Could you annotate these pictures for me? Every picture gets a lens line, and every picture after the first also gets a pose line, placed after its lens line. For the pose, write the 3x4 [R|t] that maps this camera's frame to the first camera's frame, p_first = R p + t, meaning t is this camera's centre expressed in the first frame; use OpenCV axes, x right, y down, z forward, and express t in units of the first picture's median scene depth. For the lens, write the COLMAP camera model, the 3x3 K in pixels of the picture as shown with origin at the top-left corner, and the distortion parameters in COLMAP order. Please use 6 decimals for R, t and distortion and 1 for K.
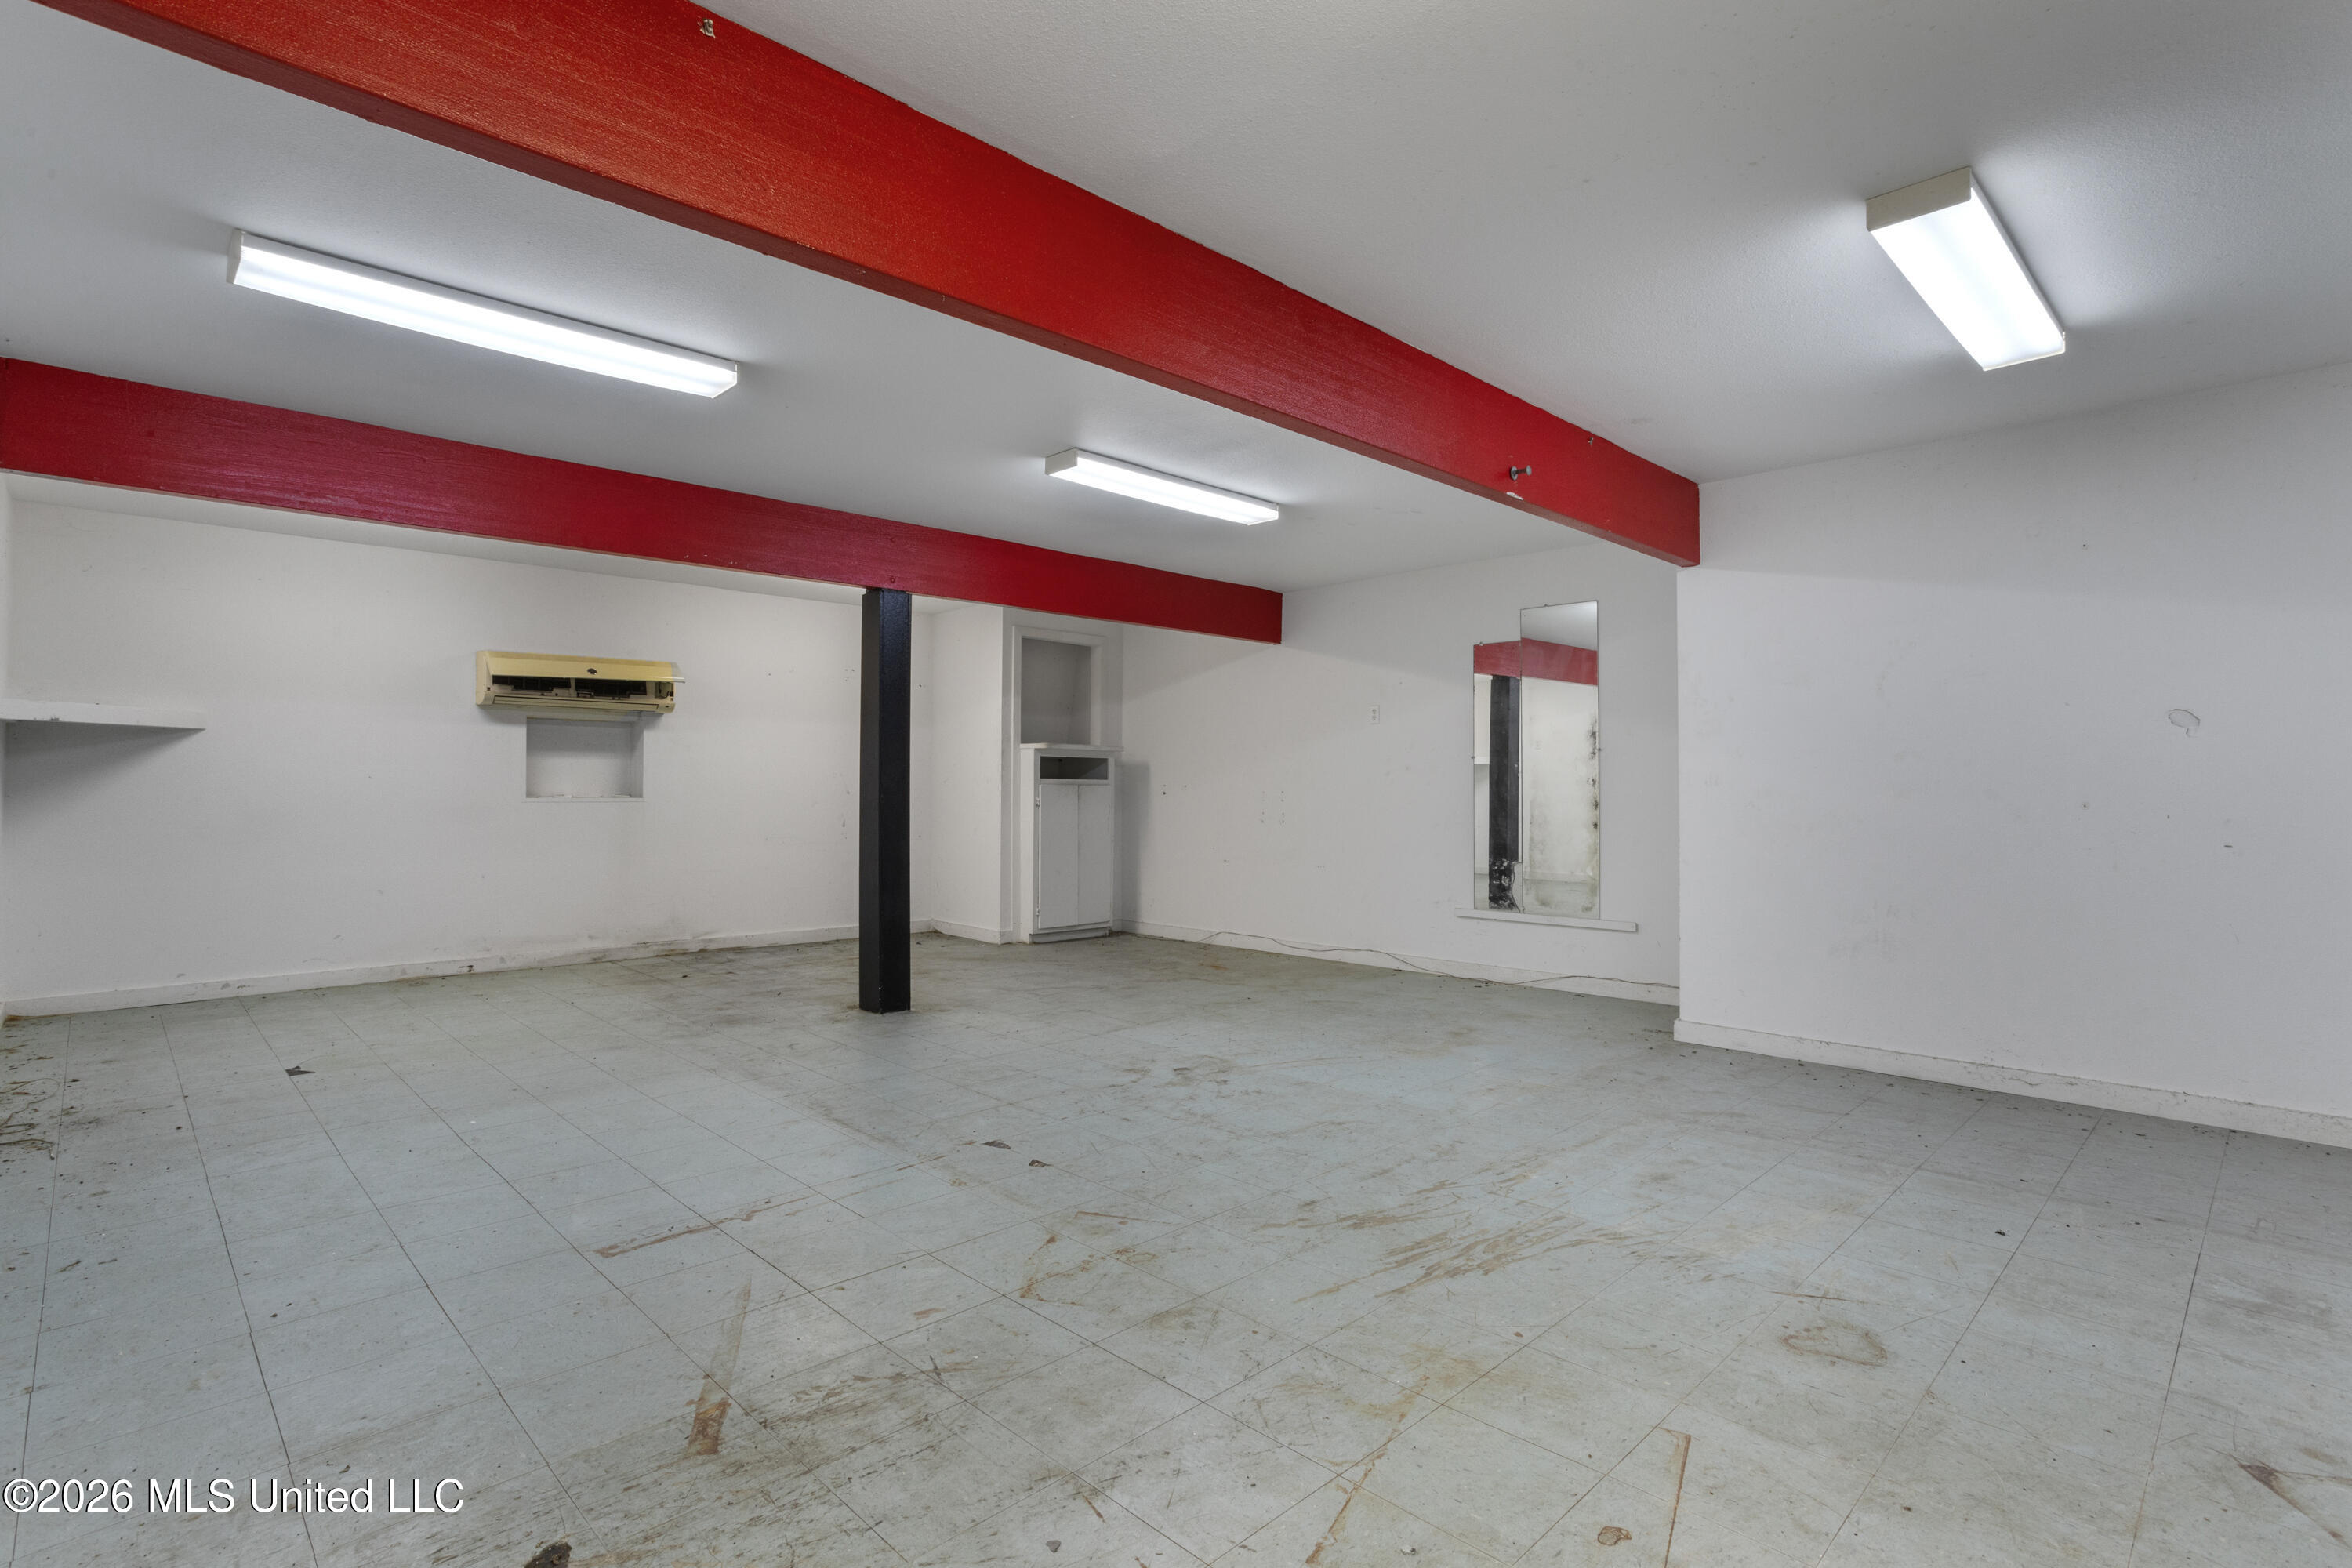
lens RADIAL K [[1127.0, 0, 1164.9], [0, 1127.0, 780.8], [0, 0, 1]] dist [-0.055562, 0.035015]
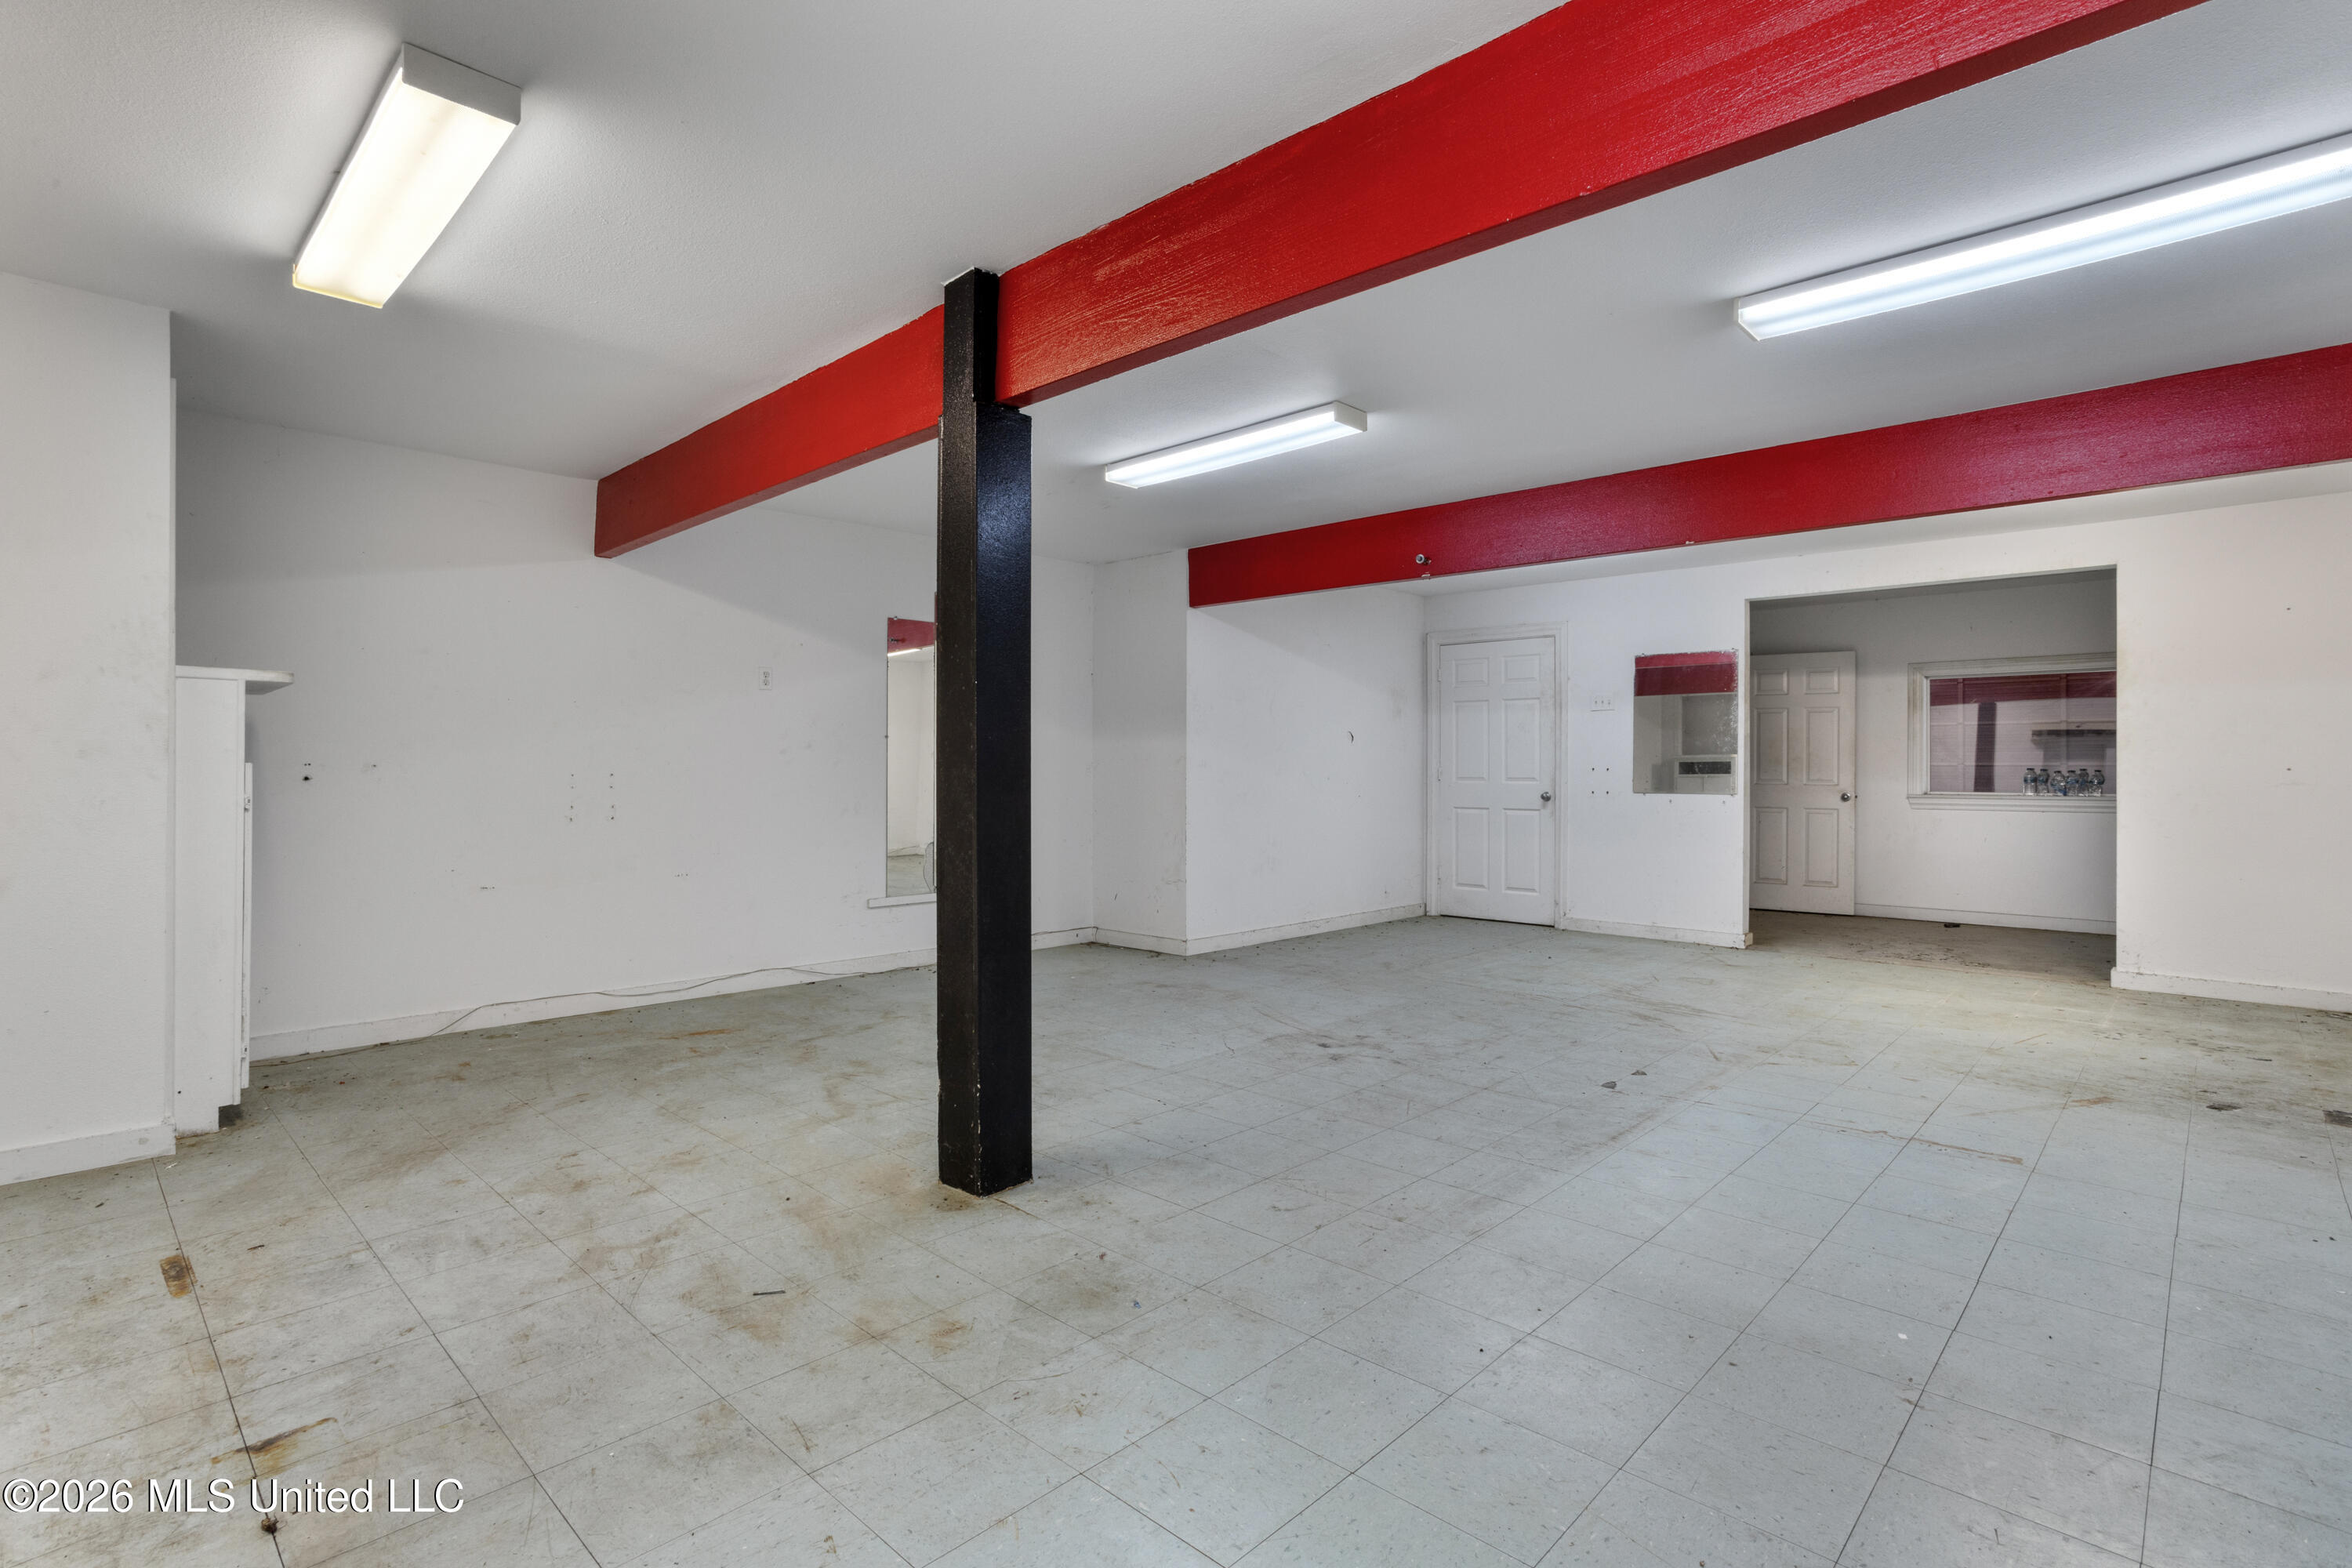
lens RADIAL K [[1127.0, 0, 1164.9], [0, 1127.0, 780.8], [0, 0, 1]] dist [-0.055562, 0.035015]
pose [[-0.031122, -0.014690, 0.999408, -1.516695], [-0.009298, 0.999853, 0.014407, 0.002124], [-0.999472, -0.008844, -0.031254, 1.785564]]
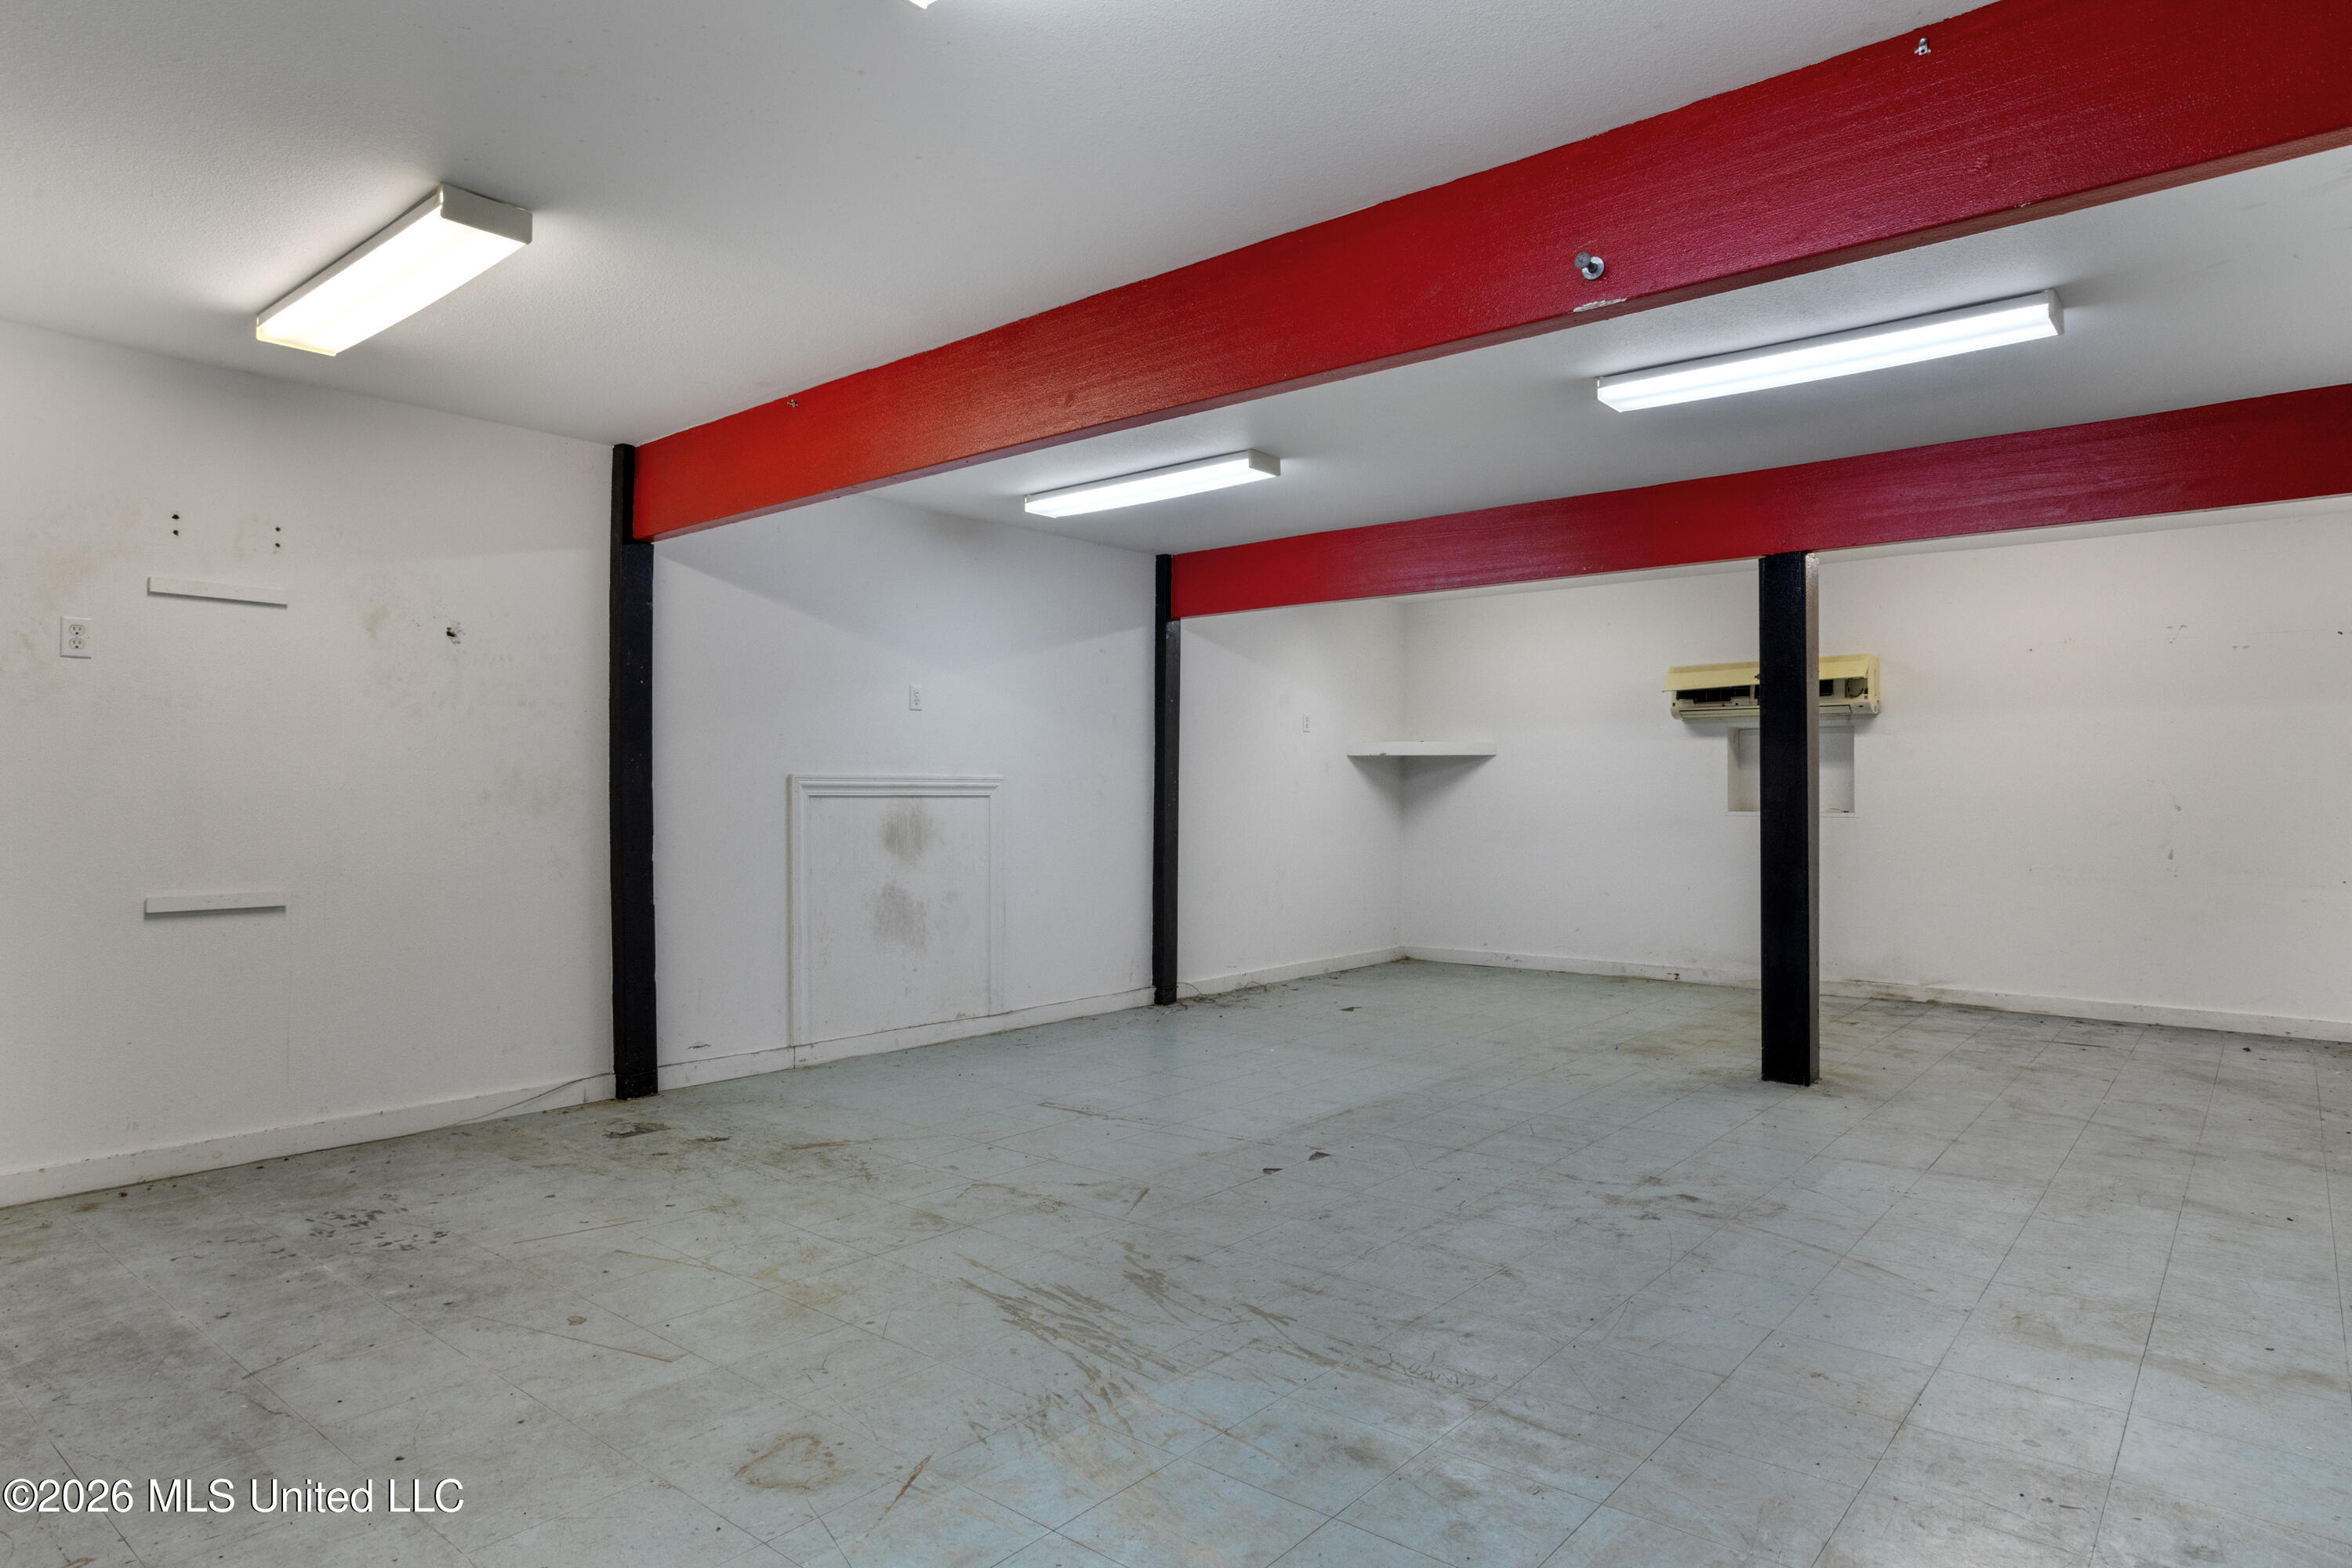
lens RADIAL K [[1350.3, 0, 1176.0], [0, 1350.3, 784.0], [0, 0, 1]] dist [-0.056336, 0.054903]
pose [[0.107007, -0.012220, -0.994183, 1.245065], [0.005987, 0.999914, -0.011646, 0.004694], [0.994240, -0.004706, 0.107071, 0.891341]]
